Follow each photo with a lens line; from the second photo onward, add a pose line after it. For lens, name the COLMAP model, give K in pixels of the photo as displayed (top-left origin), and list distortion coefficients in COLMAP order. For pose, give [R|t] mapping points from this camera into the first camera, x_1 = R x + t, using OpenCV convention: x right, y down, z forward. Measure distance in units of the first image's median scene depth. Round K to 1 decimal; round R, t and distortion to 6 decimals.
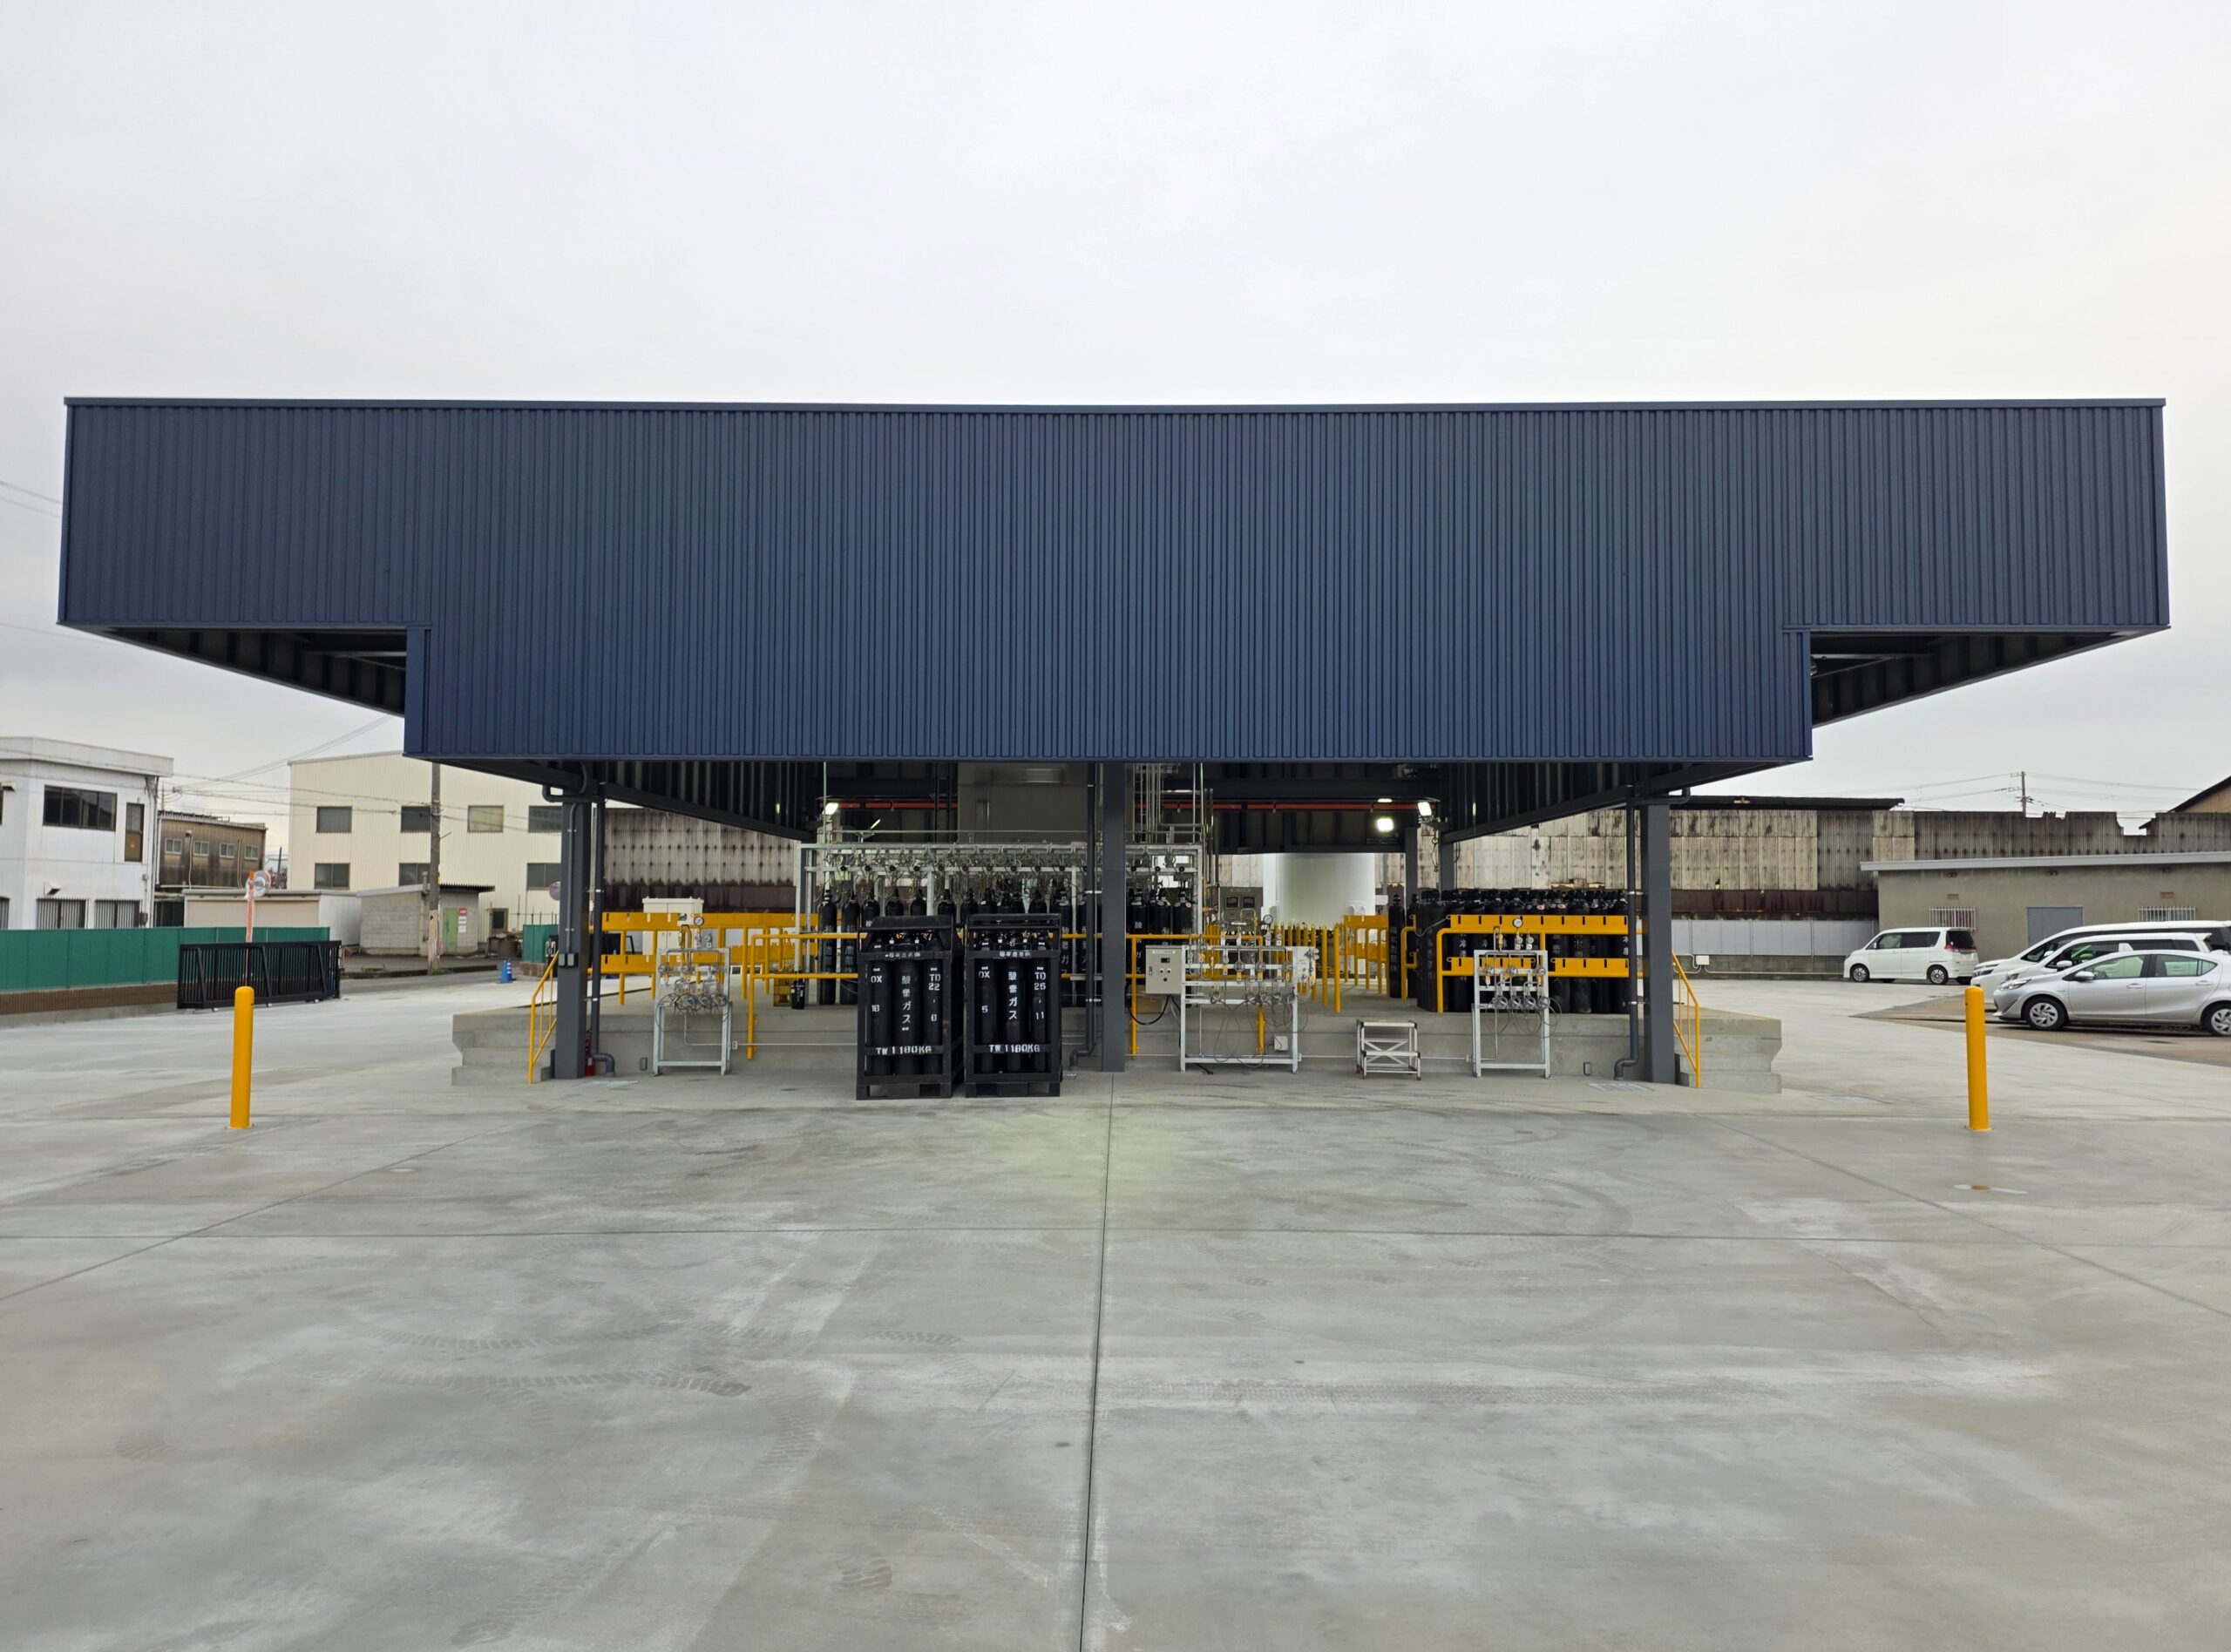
lens RADIAL K [[1524.3, 0, 1104.4], [0, 1524.3, 833.7], [0, 0, 1]] dist [0.011343, 0.001728]
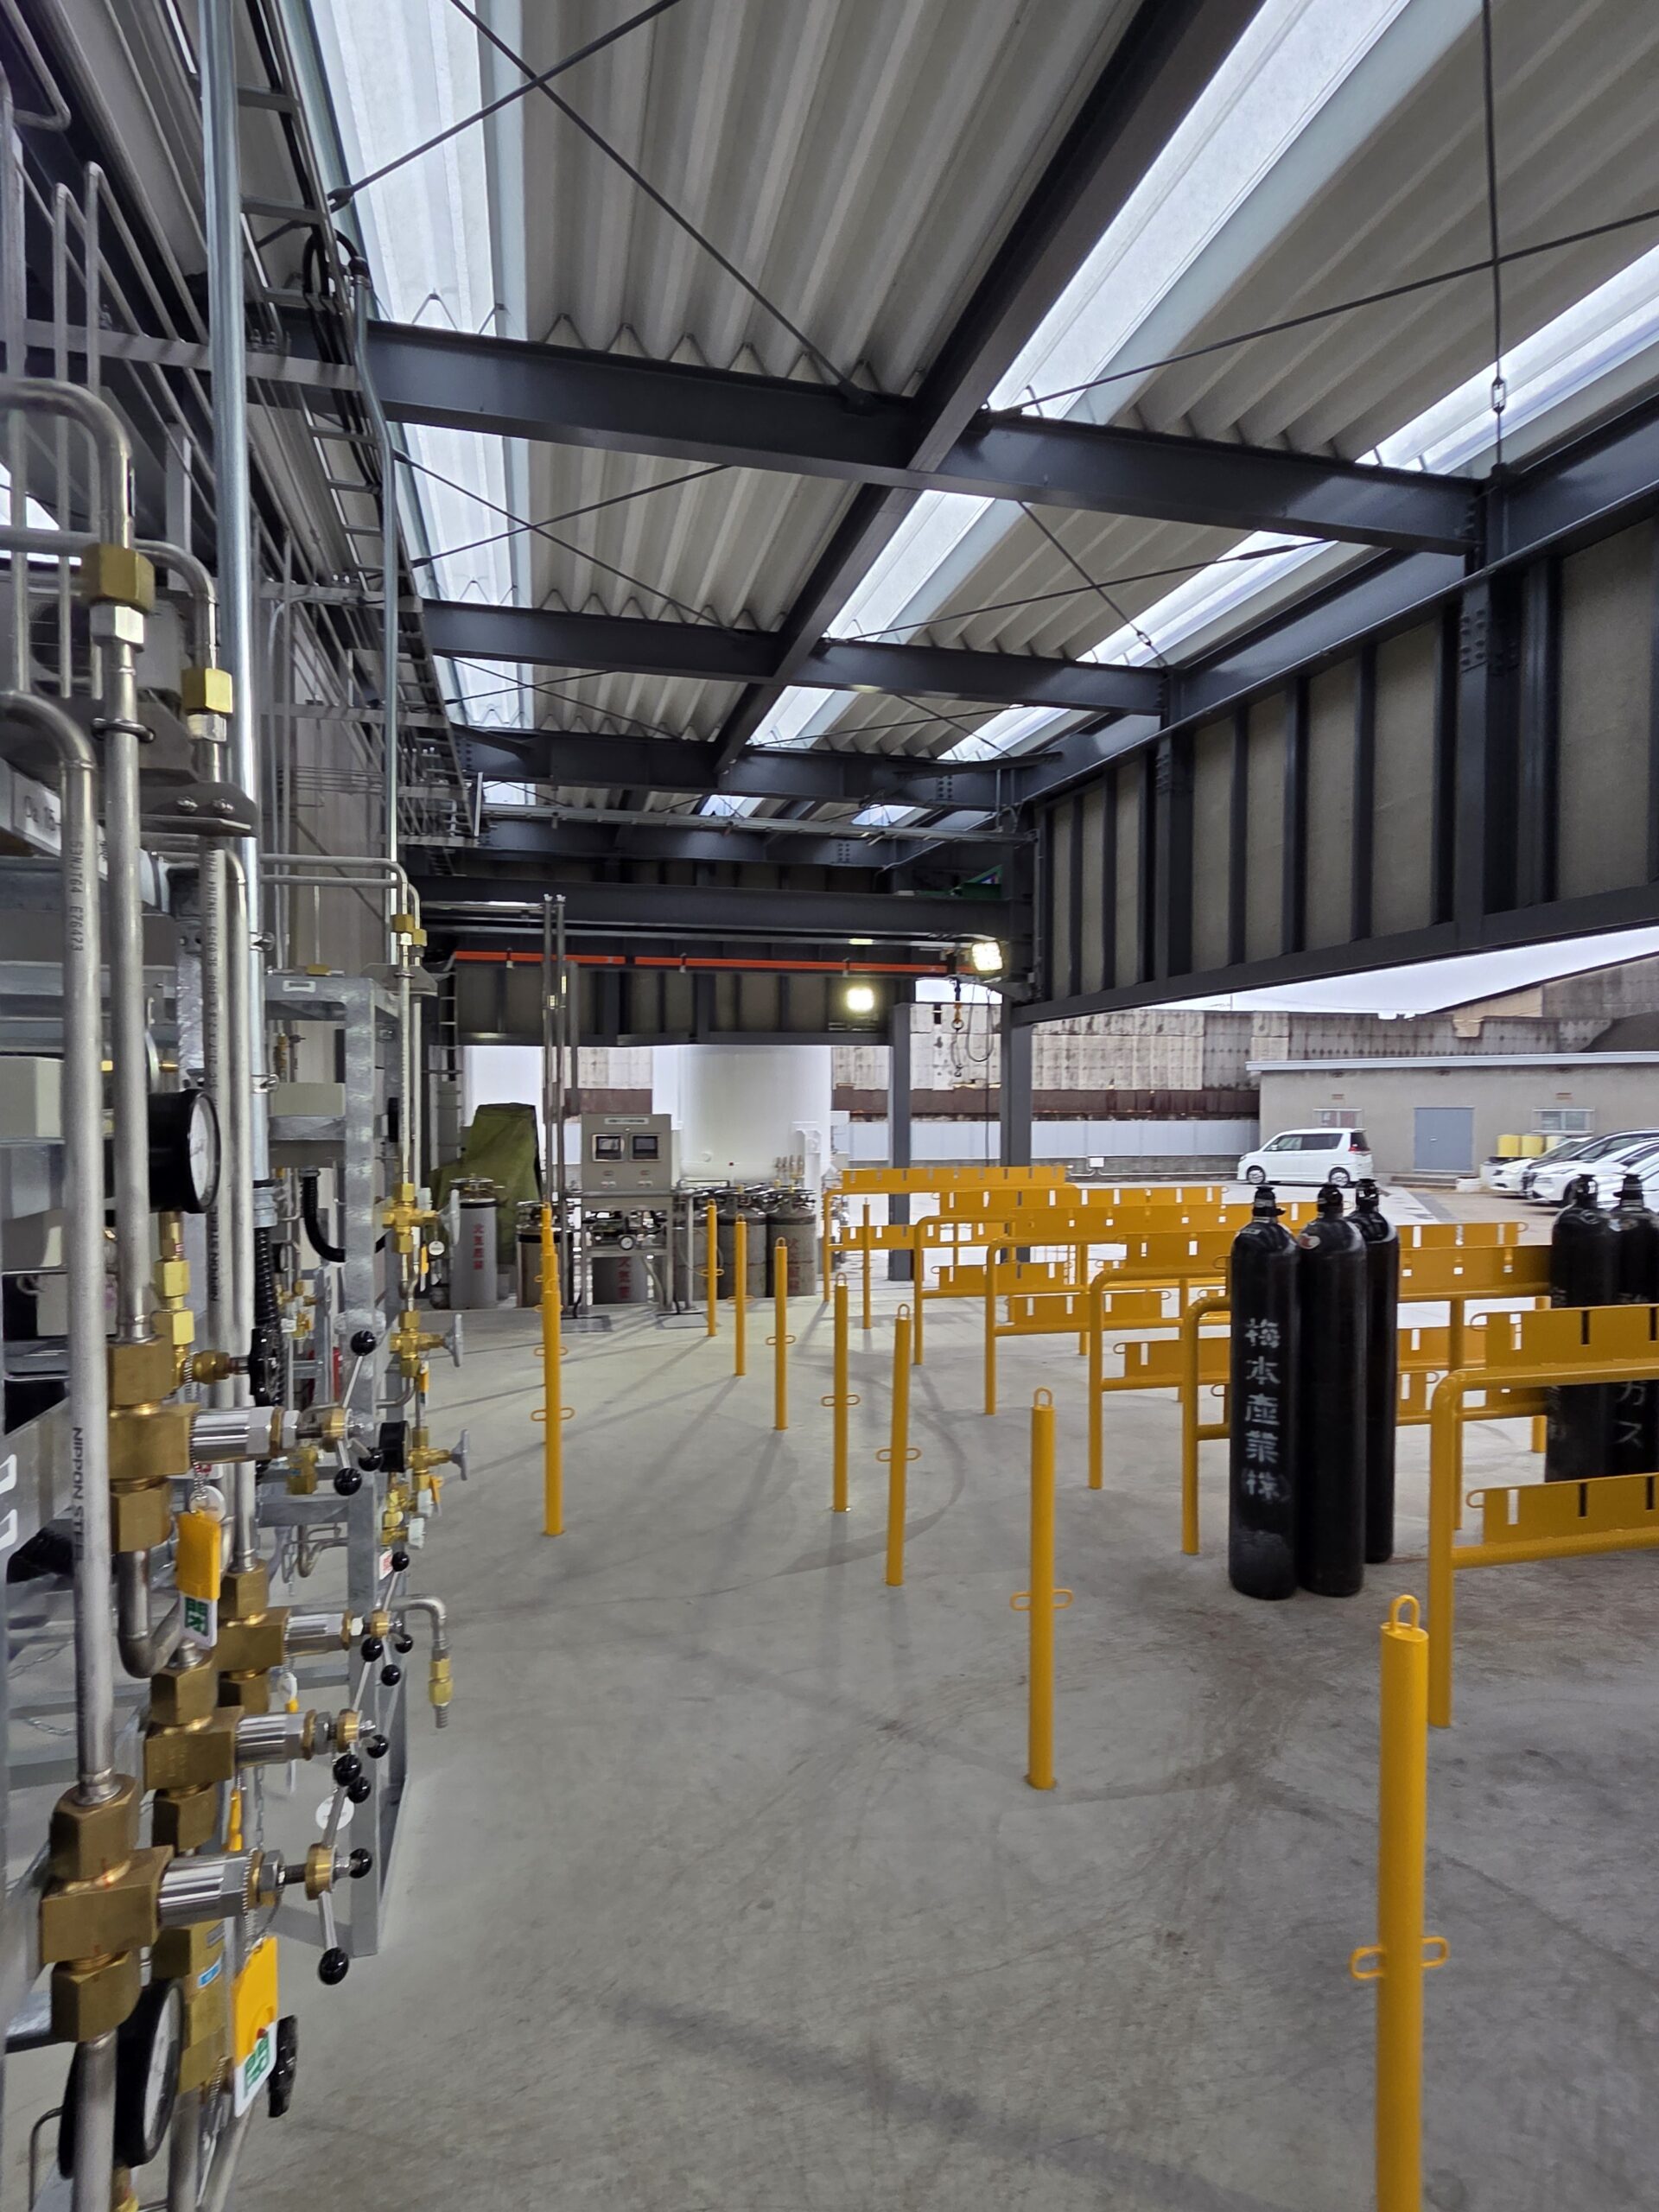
lens RADIAL K [[1222.9, 0, 820.9], [0, 1222.9, 1110.8], [0, 0, 1]] dist [0.003028, 0.000215]
pose [[0.967720, -0.008015, 0.251899, 0.024715], [-0.006602, 0.998345, 0.057126, 0.006544], [-0.251940, -0.056945, 0.966066, 0.291437]]
